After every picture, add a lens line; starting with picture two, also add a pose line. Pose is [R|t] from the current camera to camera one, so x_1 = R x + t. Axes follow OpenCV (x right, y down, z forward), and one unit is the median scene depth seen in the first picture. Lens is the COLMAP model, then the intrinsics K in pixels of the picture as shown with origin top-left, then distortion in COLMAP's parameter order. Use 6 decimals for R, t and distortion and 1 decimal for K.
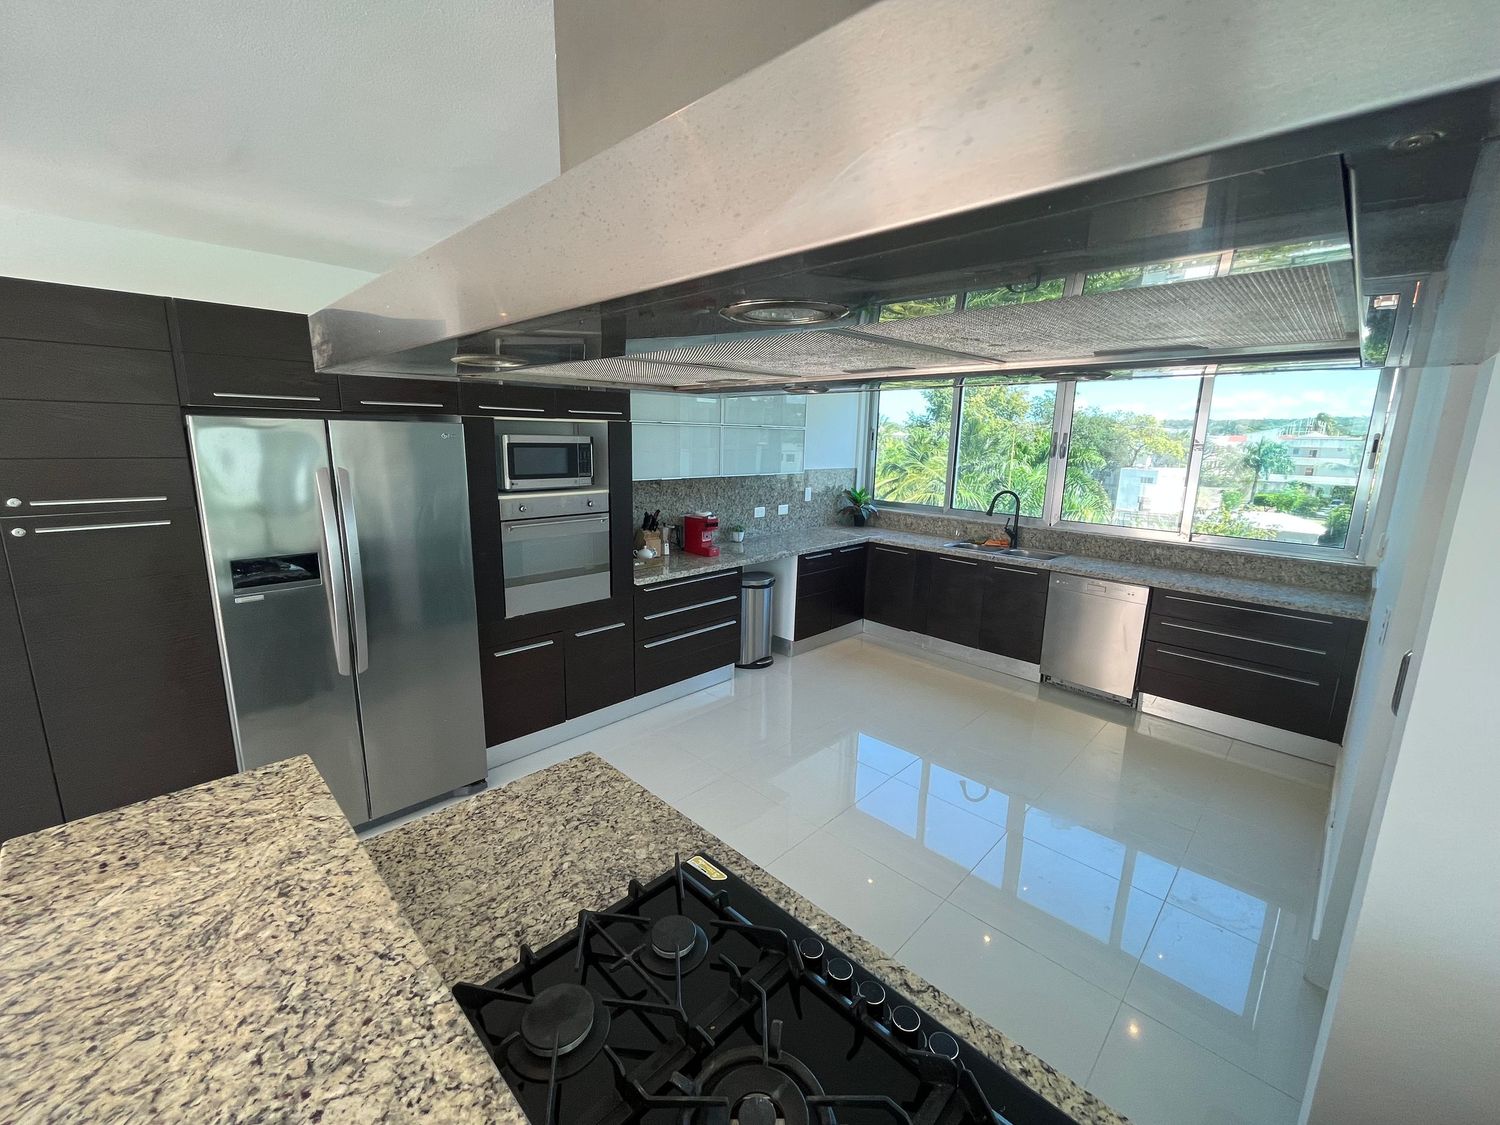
lens RADIAL K [[612.6, 0, 753.2], [0, 612.6, 555.2], [0, 0, 1]] dist [-0.000064, -0.001144]
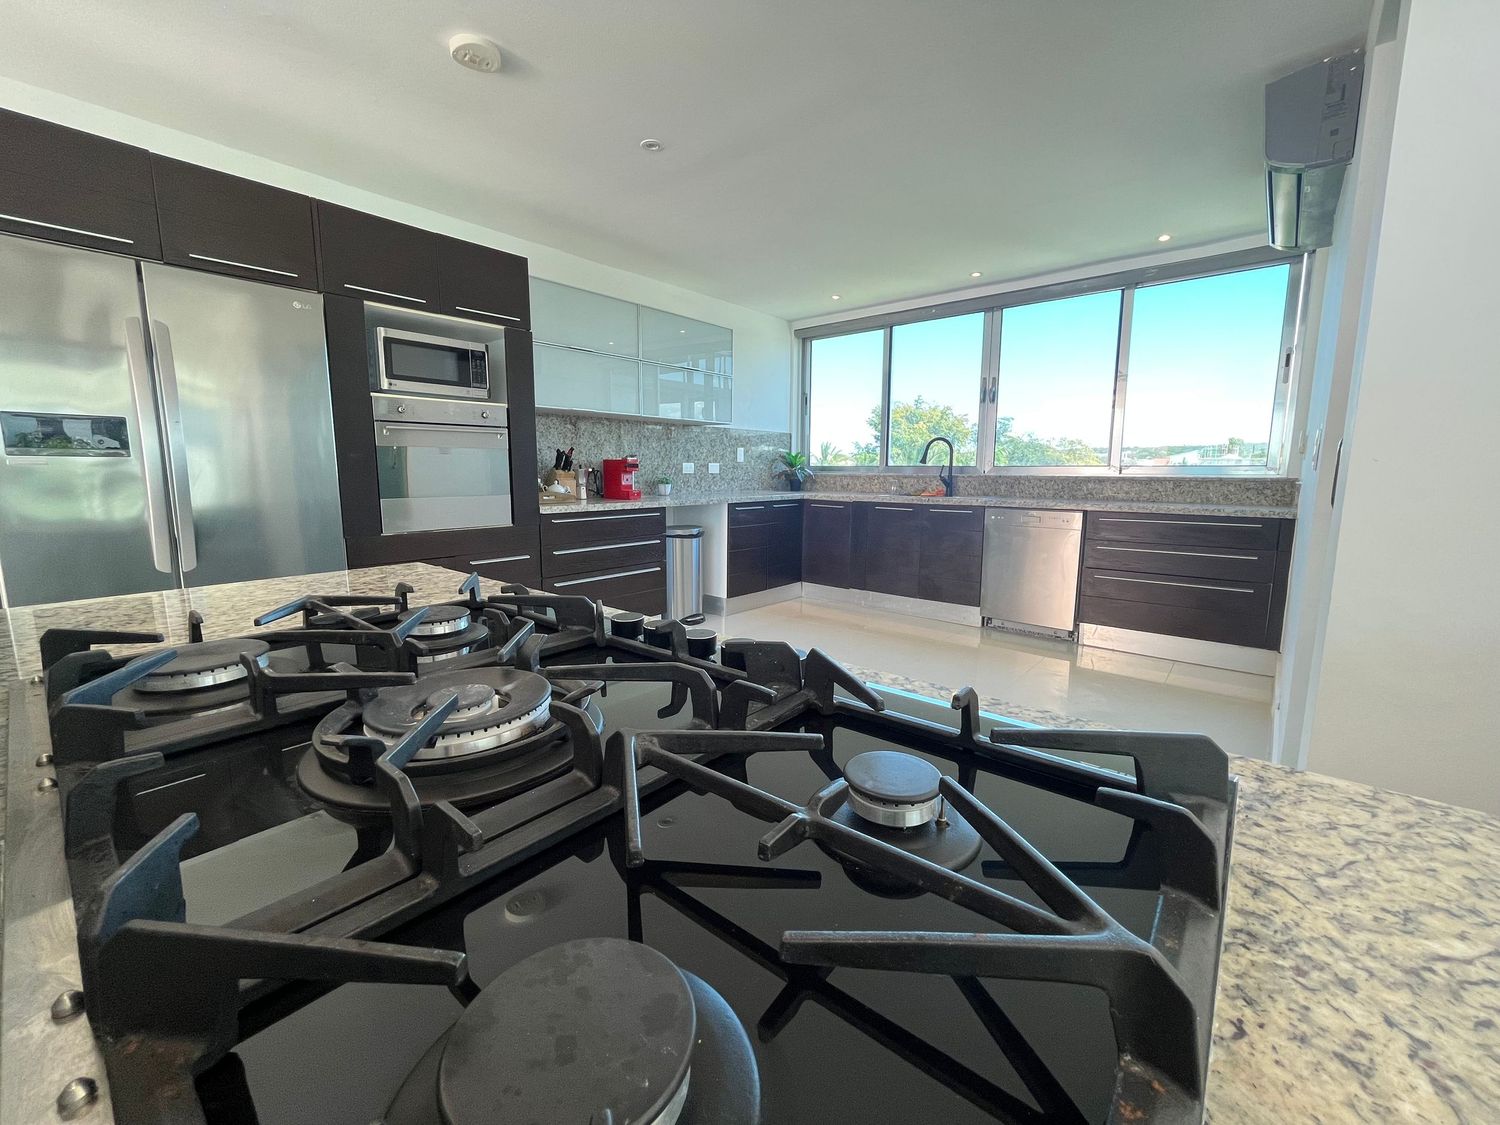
lens RADIAL K [[612.6, 0, 753.6], [0, 612.6, 559.7], [0, 0, 1]] dist [-0.000064, -0.001144]
pose [[0.996765, -0.027568, 0.075490, 0.042858], [0.031242, 0.998363, -0.047919, 0.143600], [-0.074045, 0.050122, 0.995995, 0.063033]]
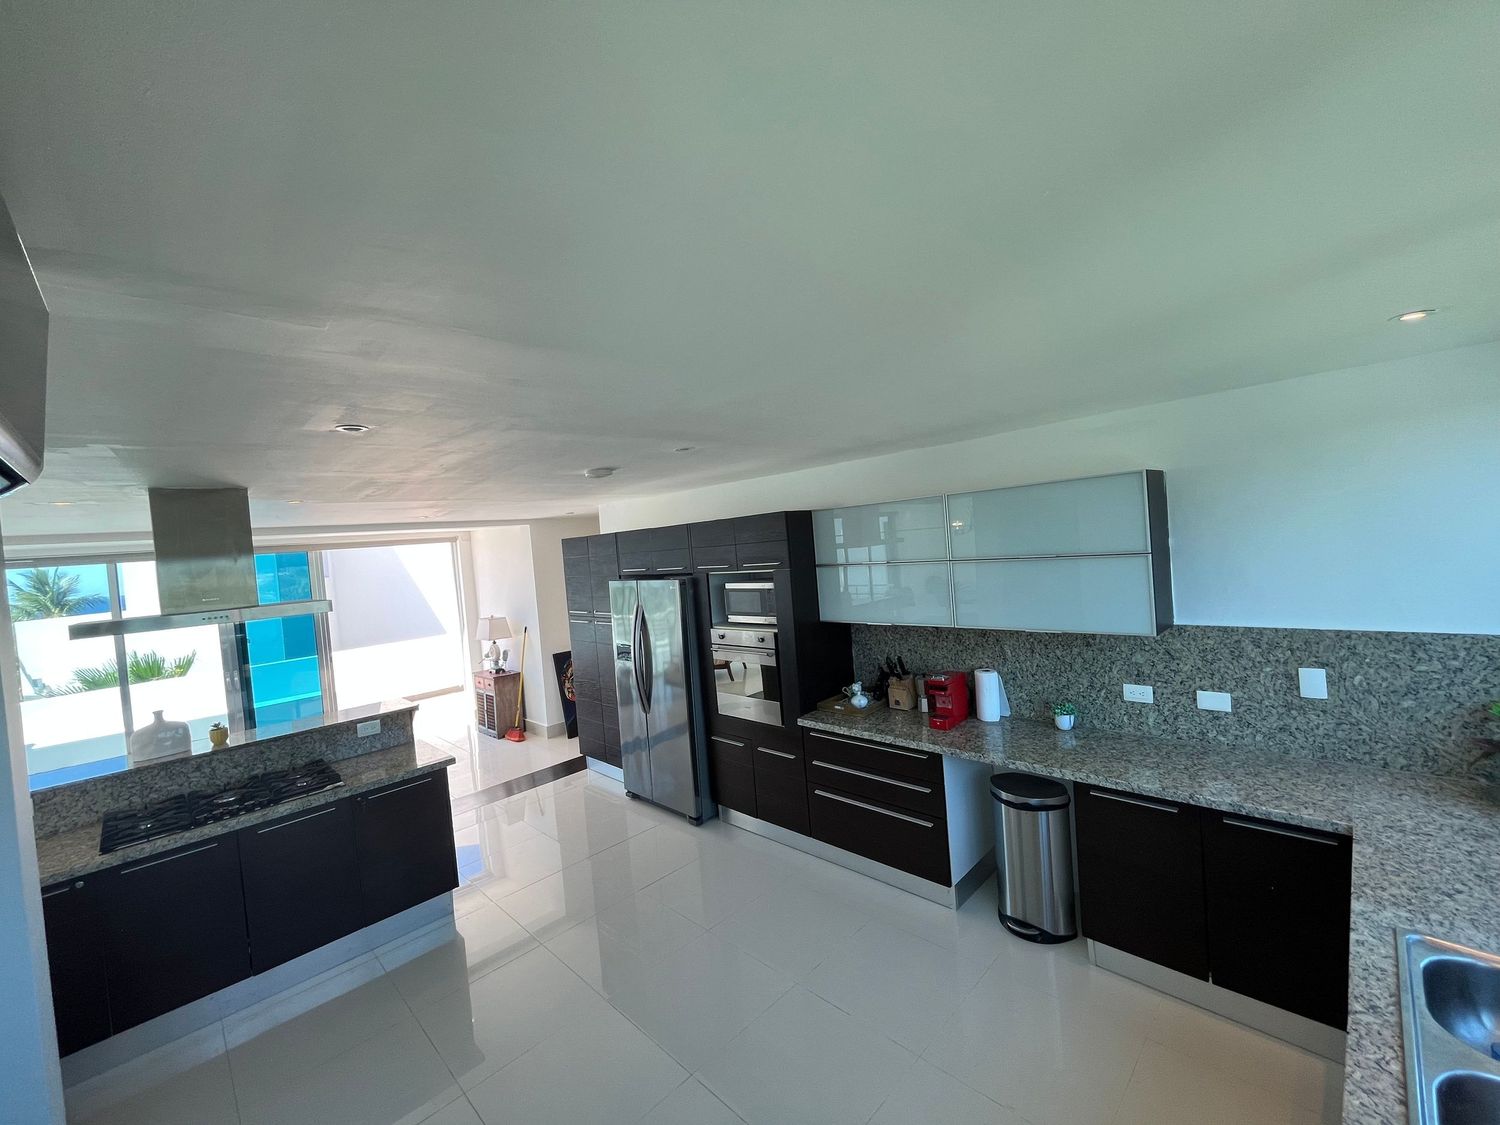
lens RADIAL K [[612.6, 0, 746.3], [0, 612.6, 568.3], [0, 0, 1]] dist [-0.000064, -0.001144]
pose [[-0.016955, 0.008095, -0.999823, 0.699544], [-0.122026, 0.992476, 0.010105, -0.175397], [0.992382, 0.122175, -0.015839, 0.751491]]
